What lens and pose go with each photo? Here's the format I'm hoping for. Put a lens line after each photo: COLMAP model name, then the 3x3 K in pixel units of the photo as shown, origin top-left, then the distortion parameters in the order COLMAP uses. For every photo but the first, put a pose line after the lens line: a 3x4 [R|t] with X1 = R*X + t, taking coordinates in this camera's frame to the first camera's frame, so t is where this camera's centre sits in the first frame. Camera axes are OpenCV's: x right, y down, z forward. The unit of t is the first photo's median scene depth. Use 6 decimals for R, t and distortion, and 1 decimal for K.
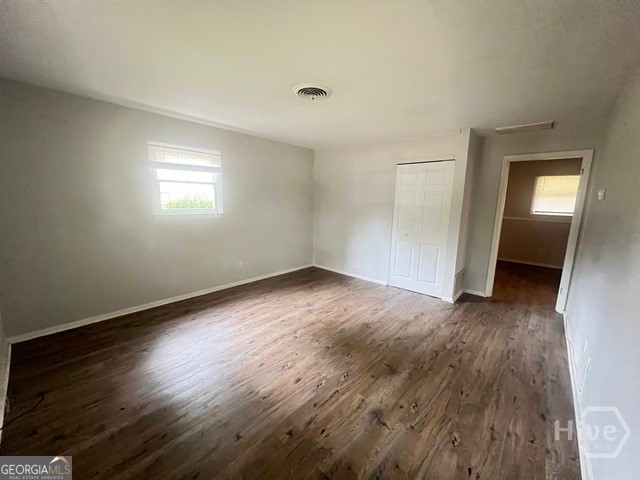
lens RADIAL K [[257.1, 0, 322.4], [0, 257.1, 241.9], [0, 0, 1]] dist [-0.005791, 0.001693]
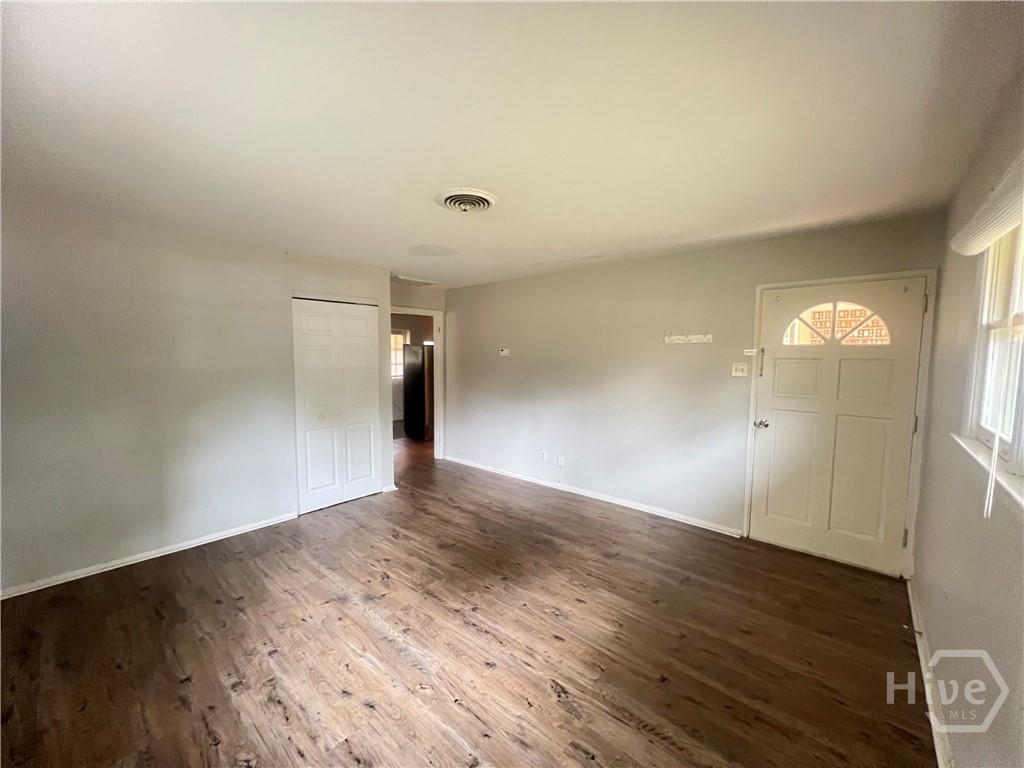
lens RADIAL K [[411.4, 0, 515.4], [0, 411.4, 385.8], [0, 0, 1]] dist [-0.005791, 0.001693]
pose [[-0.014979, -0.105096, 0.994349, -0.789714], [0.158982, 0.981560, 0.106139, -0.160717], [-0.987168, 0.159674, 0.002006, 0.687807]]
